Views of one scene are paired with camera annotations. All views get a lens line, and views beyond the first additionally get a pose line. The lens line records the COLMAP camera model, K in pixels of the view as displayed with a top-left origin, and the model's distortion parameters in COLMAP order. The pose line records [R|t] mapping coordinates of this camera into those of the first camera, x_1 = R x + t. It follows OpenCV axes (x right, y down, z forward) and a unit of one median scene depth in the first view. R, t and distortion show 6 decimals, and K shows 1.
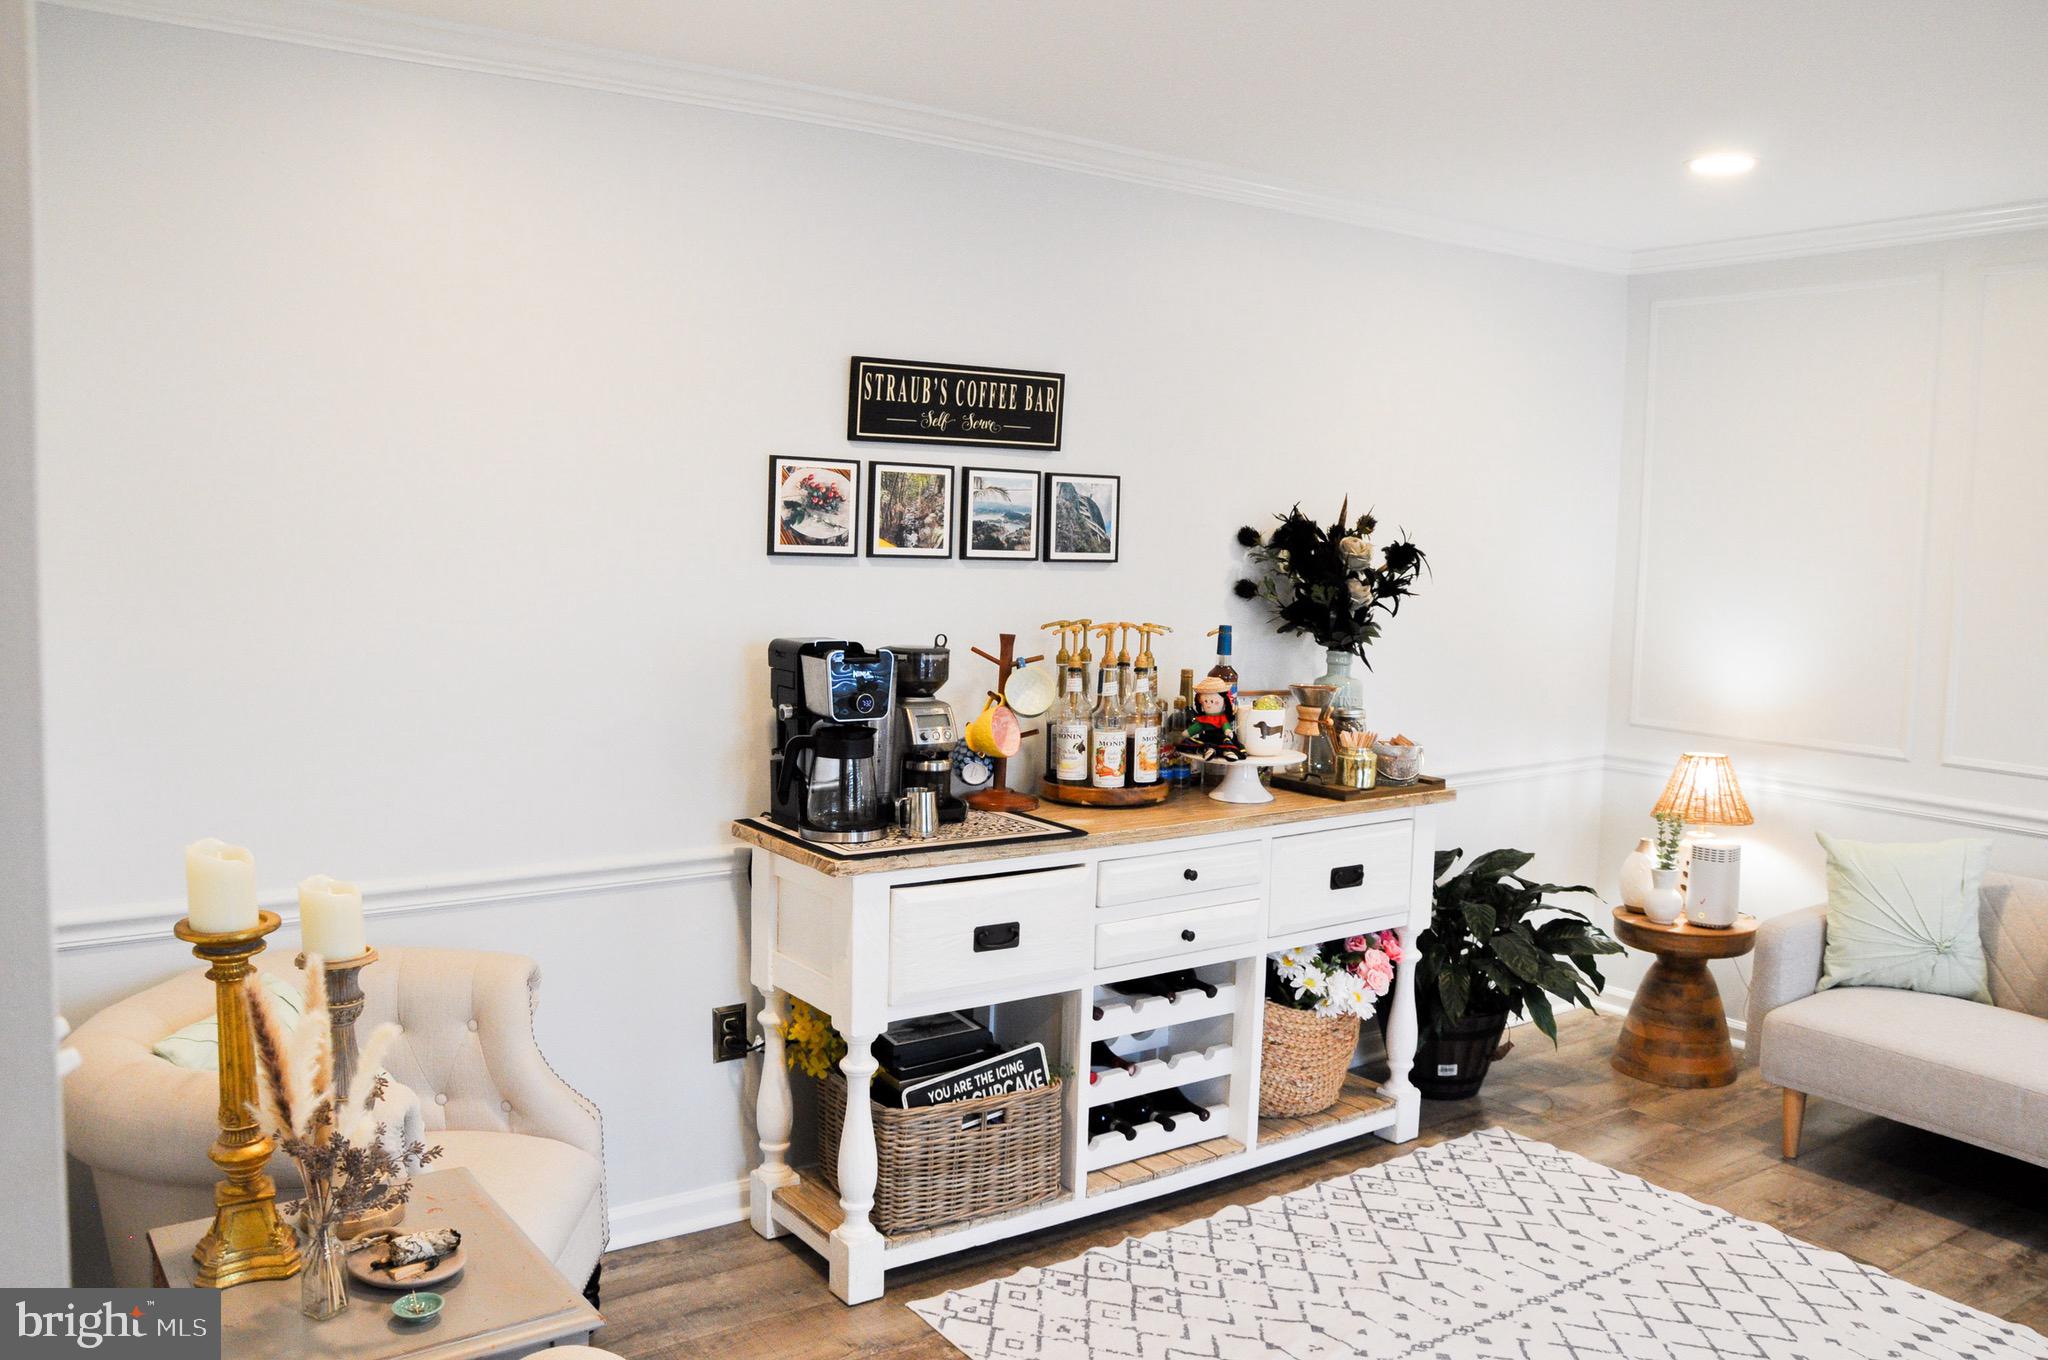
lens RADIAL K [[1595.2, 0, 1026.5], [0, 1595.2, 675.7], [0, 0, 1]] dist [-0.162396, 0.129022]
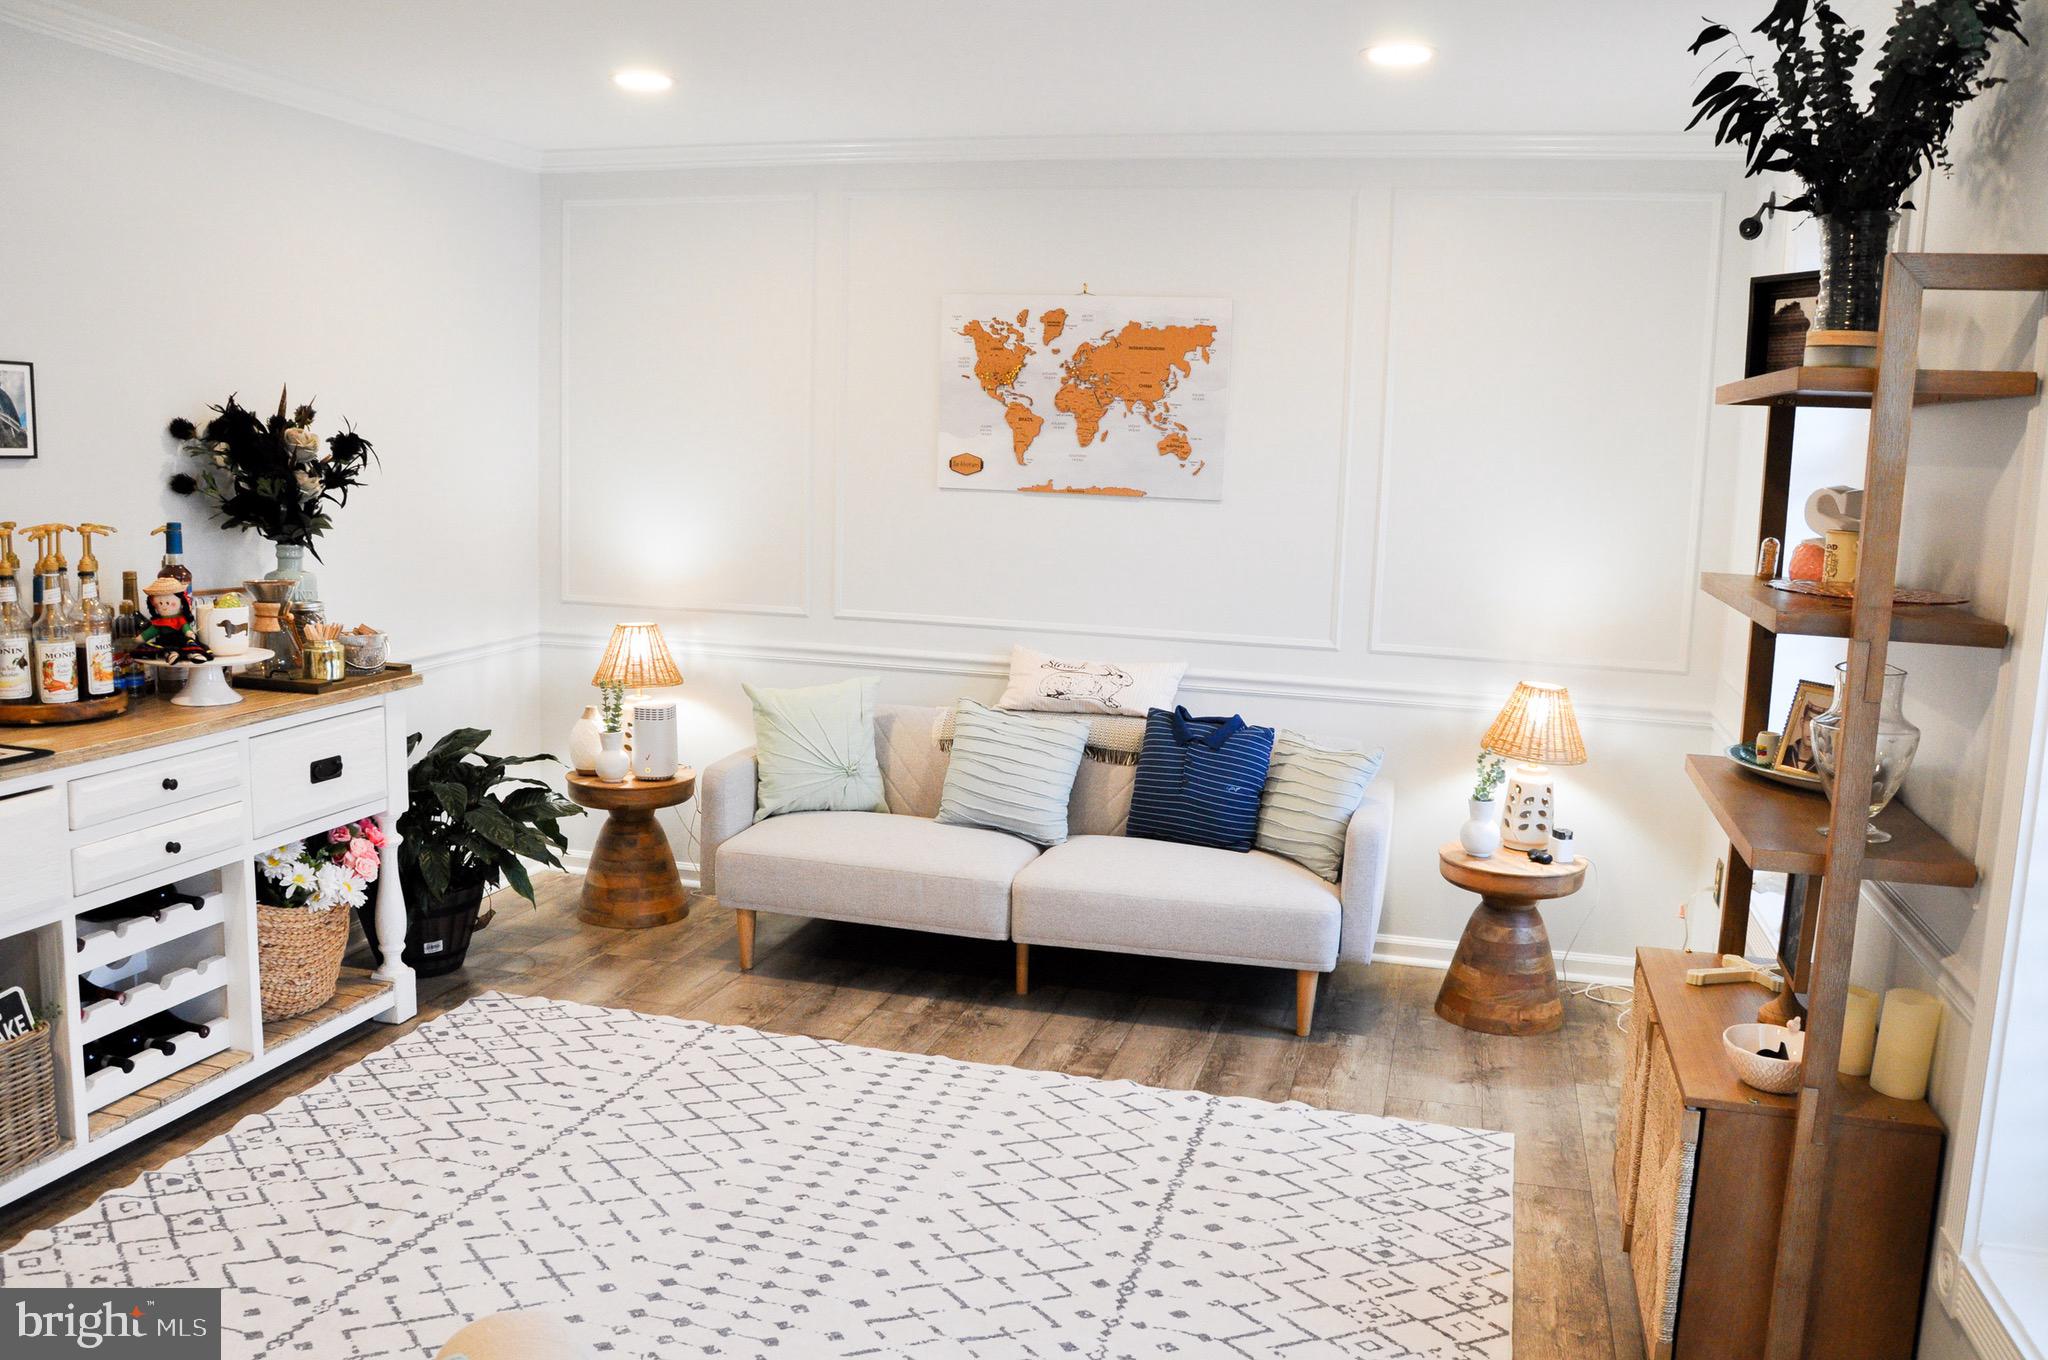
lens RADIAL K [[1595.2, 0, 1014.7], [0, 1595.2, 675.5], [0, 0, 1]] dist [-0.162396, 0.129022]
pose [[0.772740, -0.091048, 0.628159, -0.074356], [0.046310, 0.995108, 0.087267, 0.002661], [-0.633031, -0.038345, 0.773176, -0.034925]]
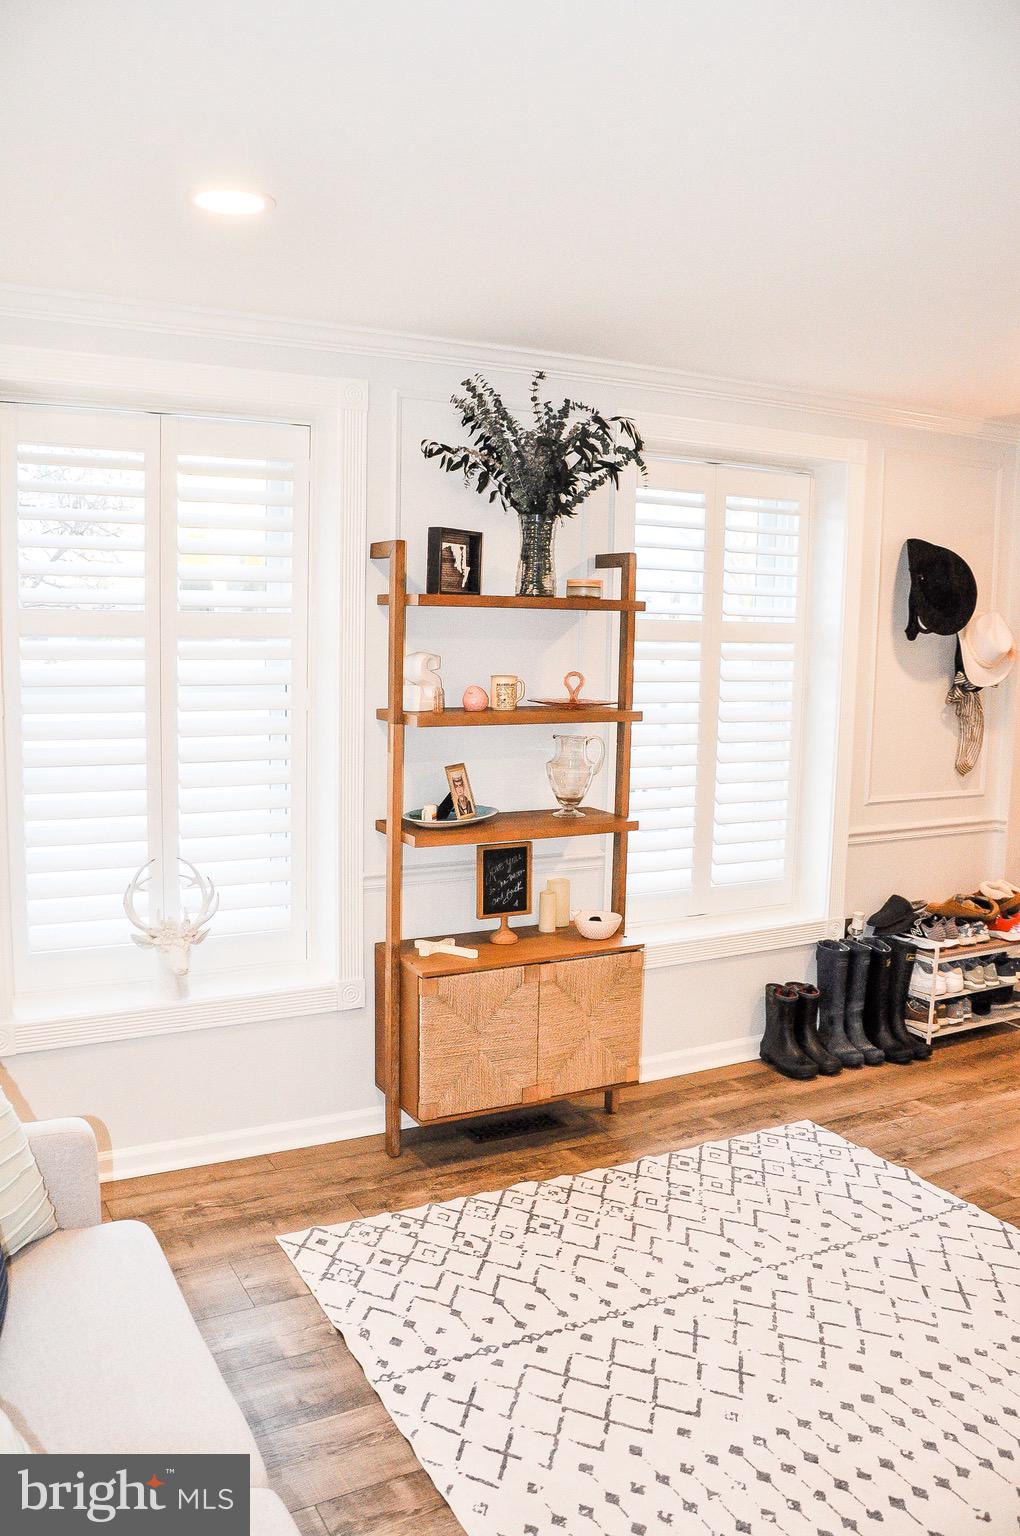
lens RADIAL K [[1196.4, 0, 516.8], [0, 1196.4, 770.8], [0, 0, 1]] dist [-0.162396, 0.129022]
pose [[-0.991751, -0.047785, 0.118938, 0.482983], [-0.020764, 0.975548, 0.218802, -0.119902], [-0.126486, 0.214527, -0.968493, 1.187245]]
